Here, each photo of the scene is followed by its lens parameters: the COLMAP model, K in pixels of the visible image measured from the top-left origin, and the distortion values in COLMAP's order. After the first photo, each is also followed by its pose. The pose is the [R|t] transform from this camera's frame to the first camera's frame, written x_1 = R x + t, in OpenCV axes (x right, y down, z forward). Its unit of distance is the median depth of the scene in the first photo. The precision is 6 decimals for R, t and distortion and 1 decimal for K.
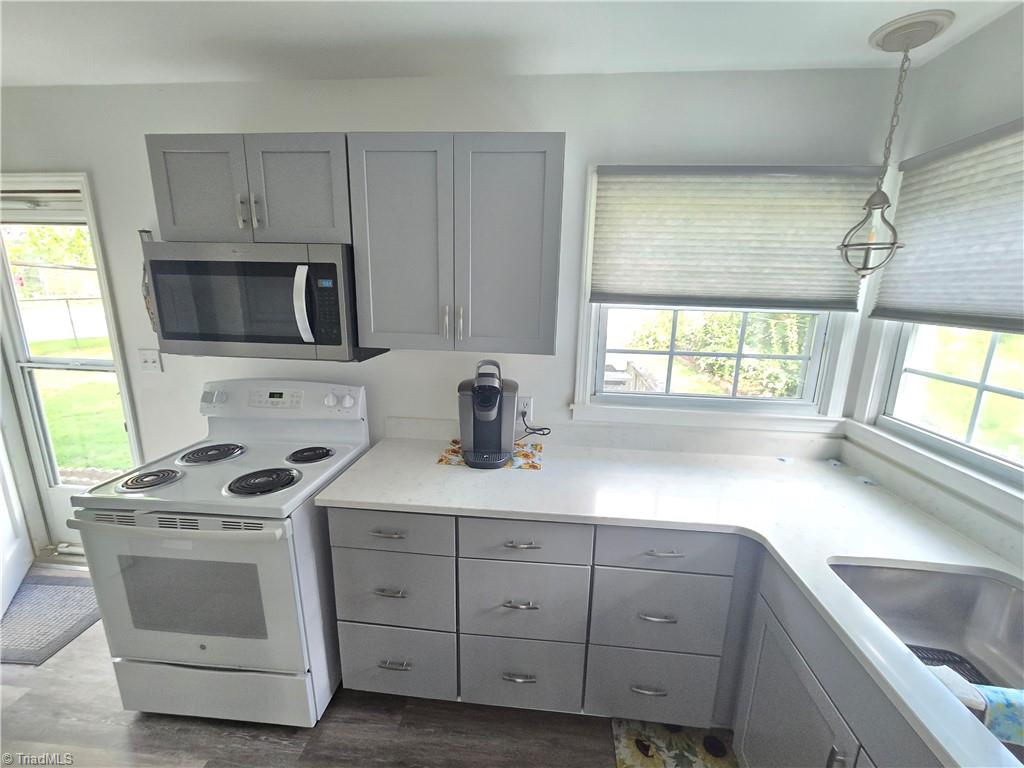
lens RADIAL K [[420.6, 0, 514.8], [0, 420.6, 385.1], [0, 0, 1]] dist [-0.002410, -0.000325]
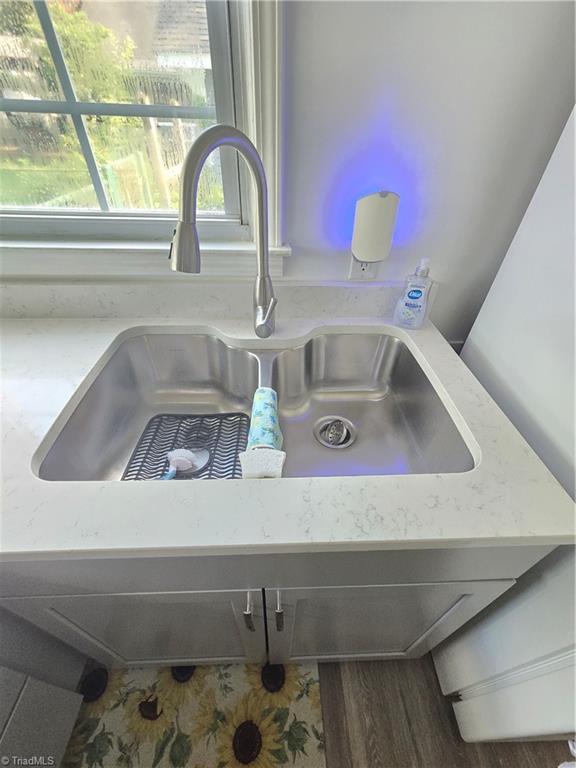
lens RADIAL K [[315.5, 0, 287.0], [0, 315.5, 387.4], [0, 0, 1]] dist [-0.002410, -0.000325]
pose [[-0.134324, -0.652552, 0.745743, 0.307470], [0.191094, 0.721380, 0.665653, 0.078998], [-0.972337, 0.231921, 0.027800, 0.423745]]
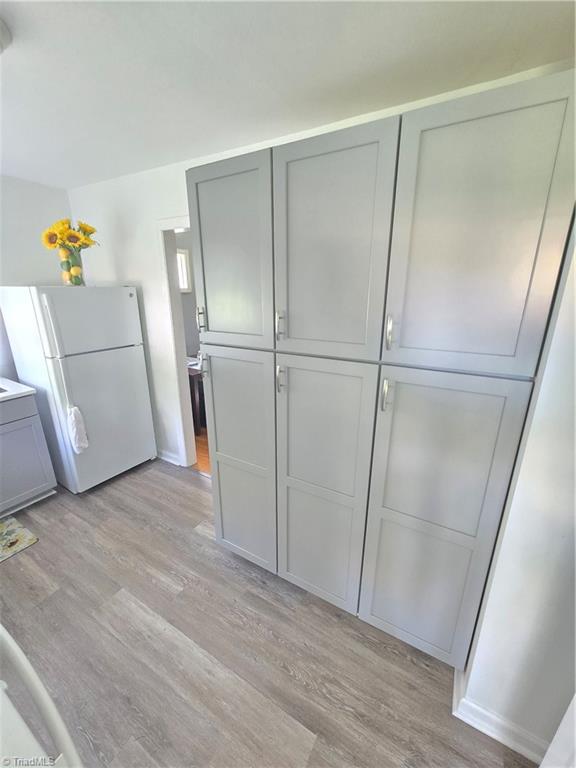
lens RADIAL K [[315.5, 0, 290.2], [0, 315.5, 384.7], [0, 0, 1]] dist [-0.002410, -0.000325]
pose [[-0.907462, -0.142286, 0.395307, -1.125353], [0.073853, 0.872231, 0.483487, -0.206405], [-0.413592, 0.467941, -0.781008, 0.801093]]
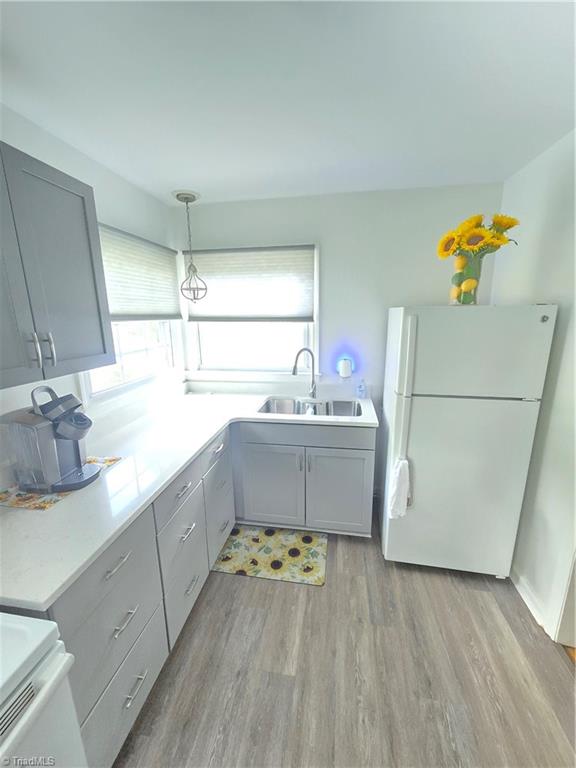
lens RADIAL K [[315.5, 0, 285.7], [0, 315.5, 382.4], [0, 0, 1]] dist [-0.002410, -0.000325]
pose [[0.078153, -0.240199, 0.967572, -0.737151], [0.232425, 0.948186, 0.216613, -0.097876], [-0.969469, 0.207959, 0.129932, 0.363804]]
